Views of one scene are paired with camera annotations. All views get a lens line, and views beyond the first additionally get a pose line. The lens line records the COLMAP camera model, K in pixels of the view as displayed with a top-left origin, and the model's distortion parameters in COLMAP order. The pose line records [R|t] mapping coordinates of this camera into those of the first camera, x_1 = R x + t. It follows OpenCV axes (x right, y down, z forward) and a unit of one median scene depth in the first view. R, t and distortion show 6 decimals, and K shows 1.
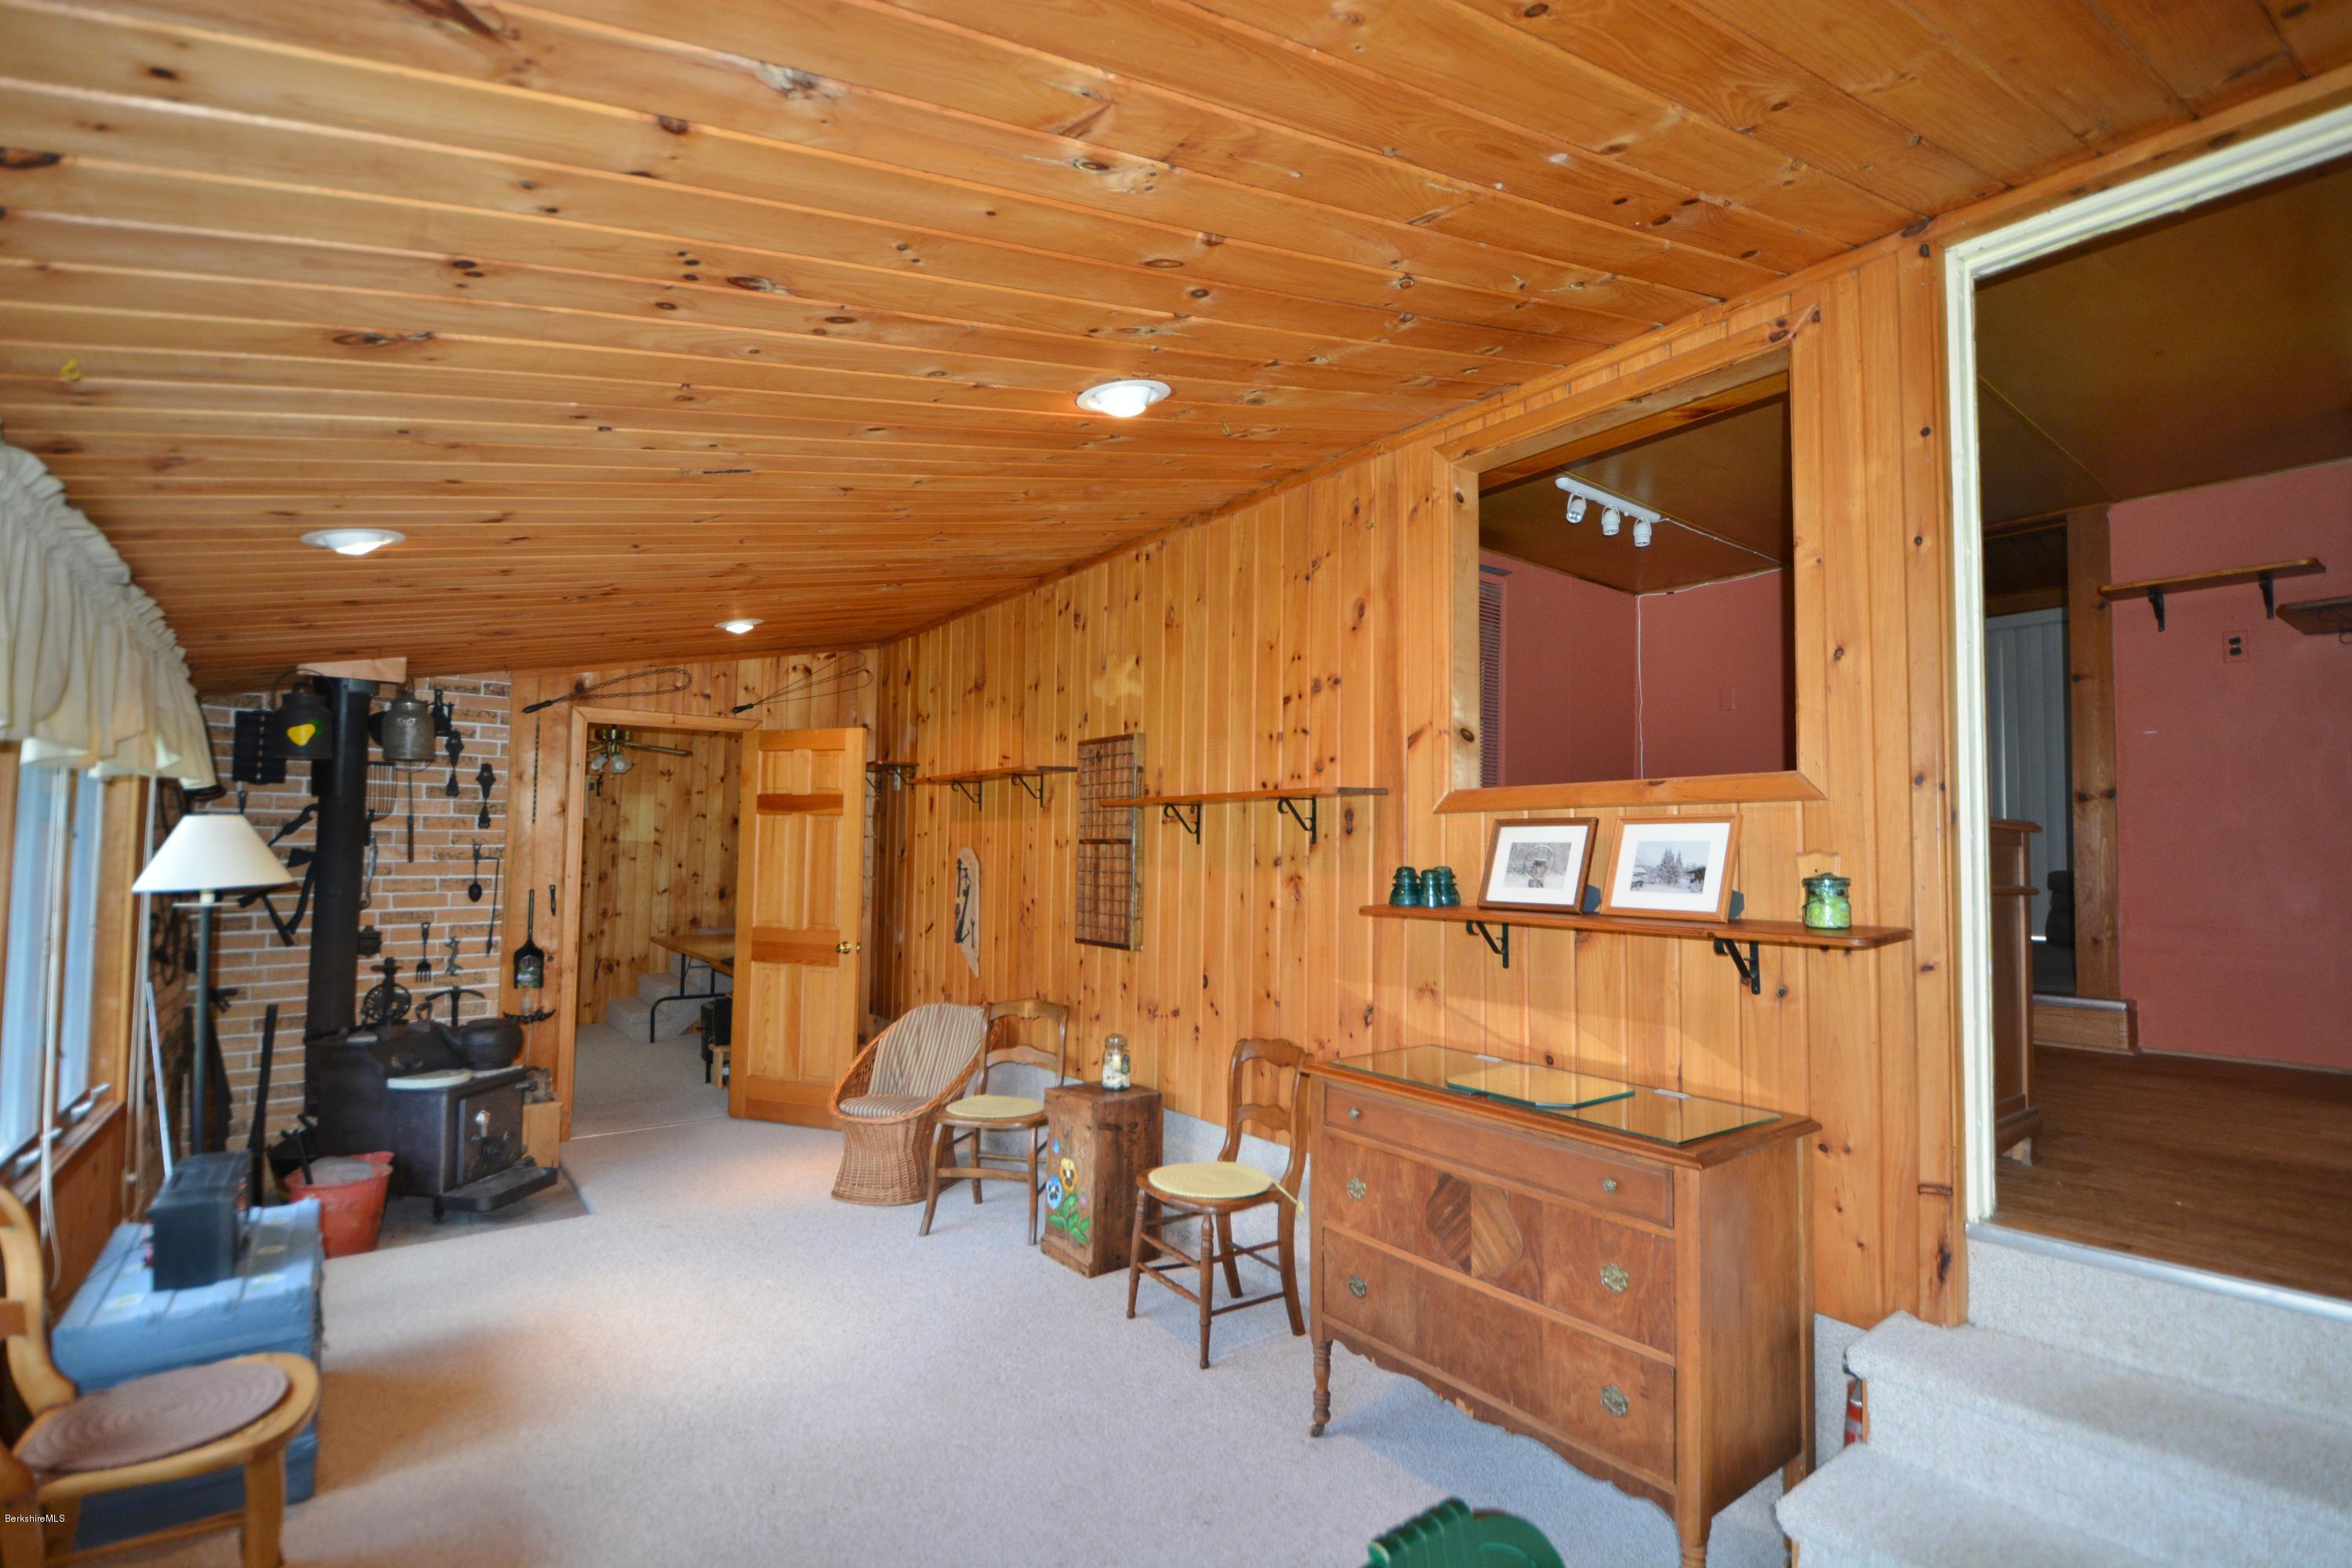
lens RADIAL K [[1073.7, 0, 1185.2], [0, 1073.7, 796.4], [0, 0, 1]] dist [-0.001579, -0.000188]
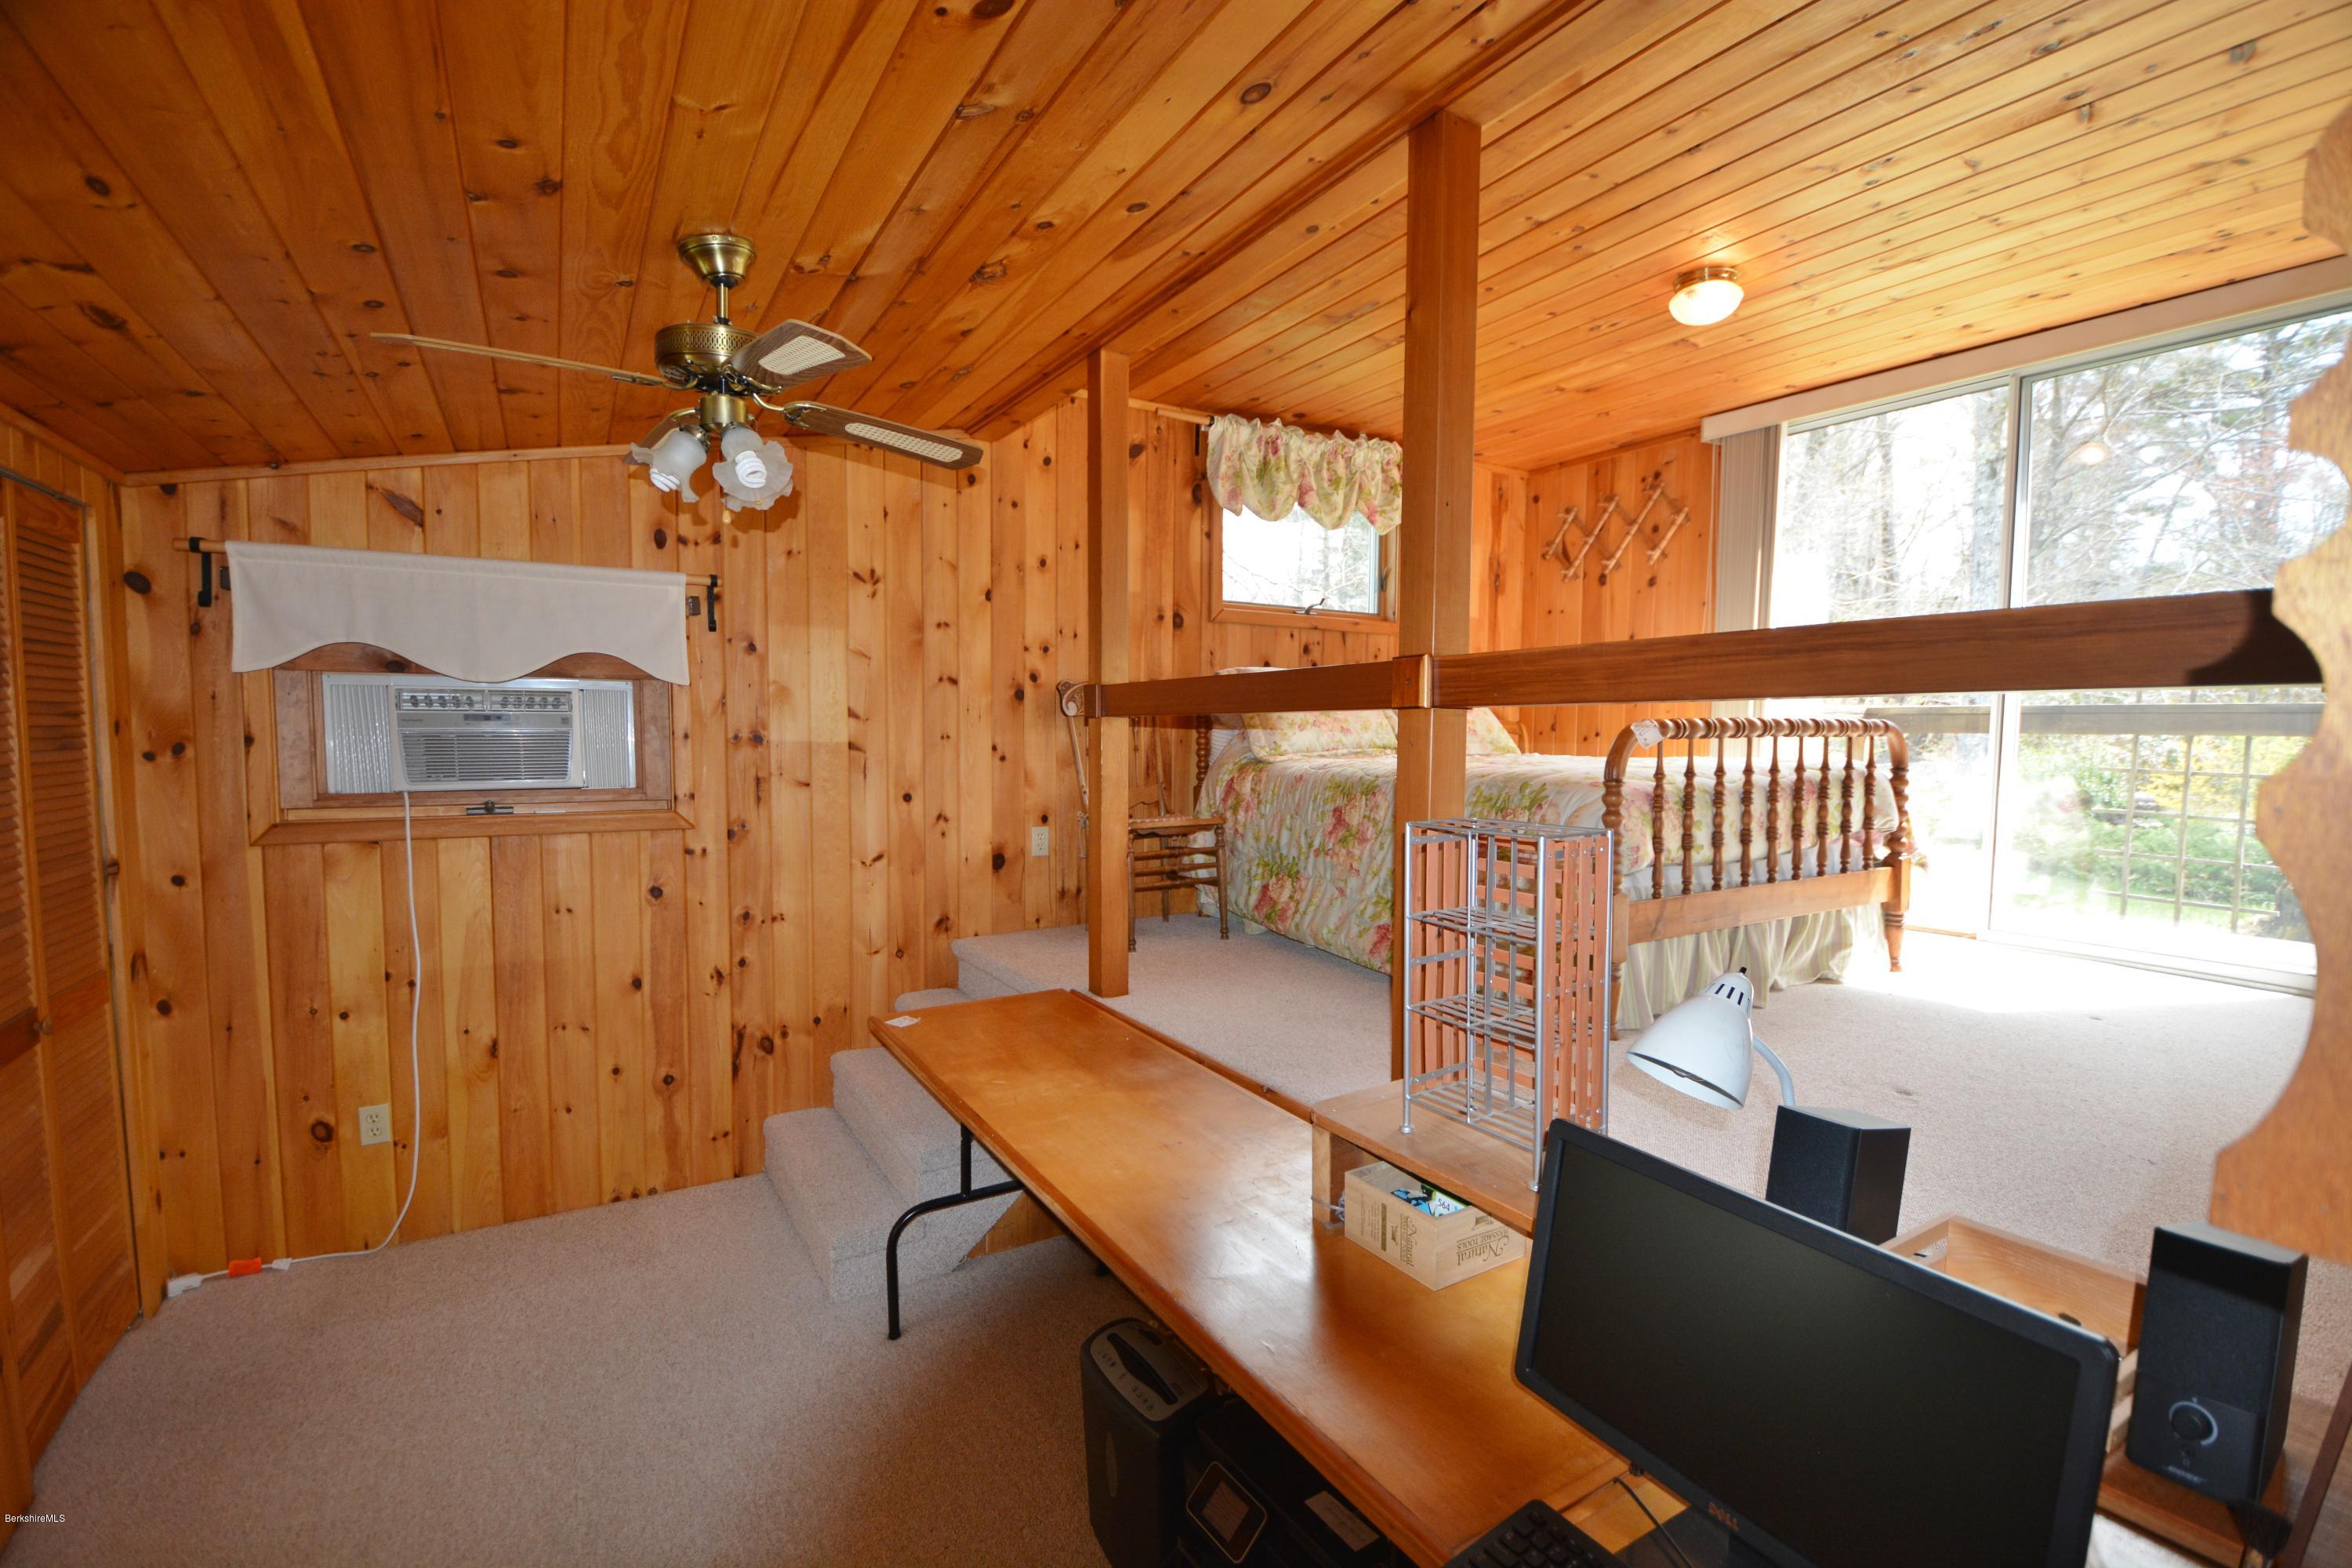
lens RADIAL K [[1020.8, 0, 1172.0], [0, 1020.8, 798.0], [0, 0, 1]] dist [0.003092, 0.000140]
pose [[0.992950, -0.004404, -0.118449, -0.323335], [0.018024, 0.993298, 0.114168, 0.020549], [0.117153, -0.115499, 0.986375, 0.620592]]
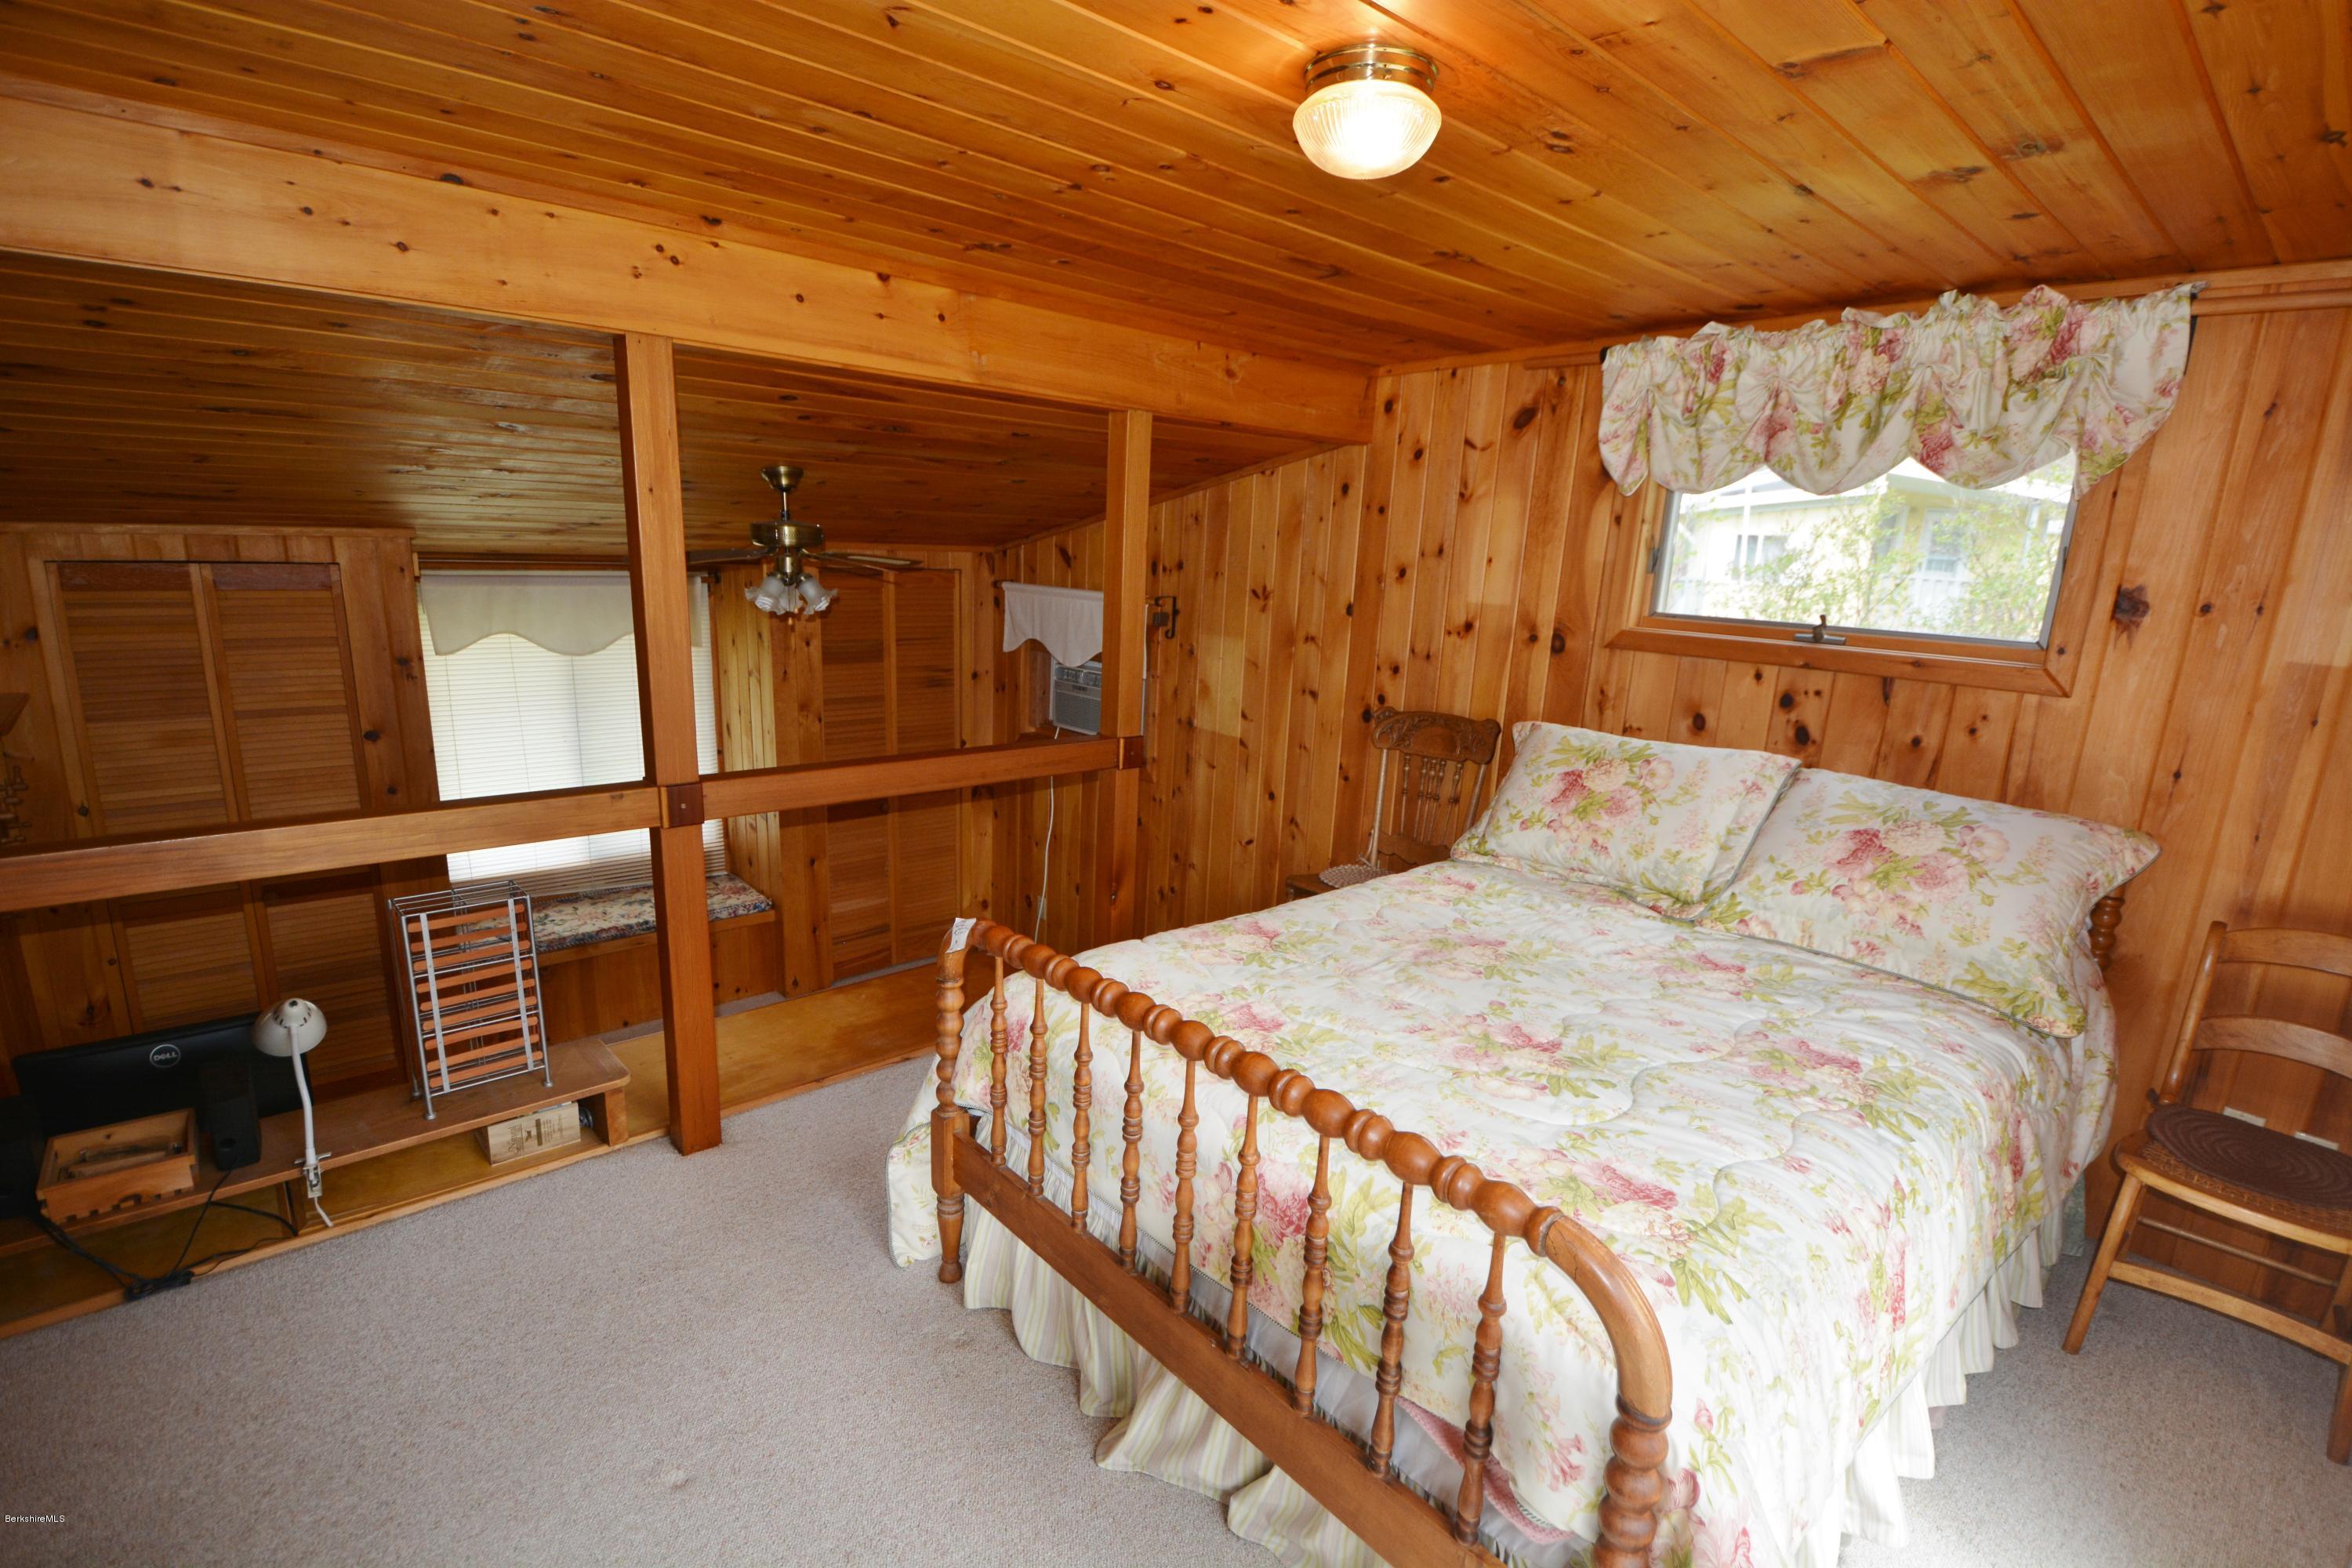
lens RADIAL K [[1073.7, 0, 1173.0], [0, 1073.7, 783.4], [0, 0, 1]] dist [-0.001579, -0.000188]
pose [[0.073195, 0.205763, -0.975861, -0.022340], [0.023440, 0.977860, 0.207943, -0.039133], [0.997042, -0.038094, 0.066752, 0.940243]]
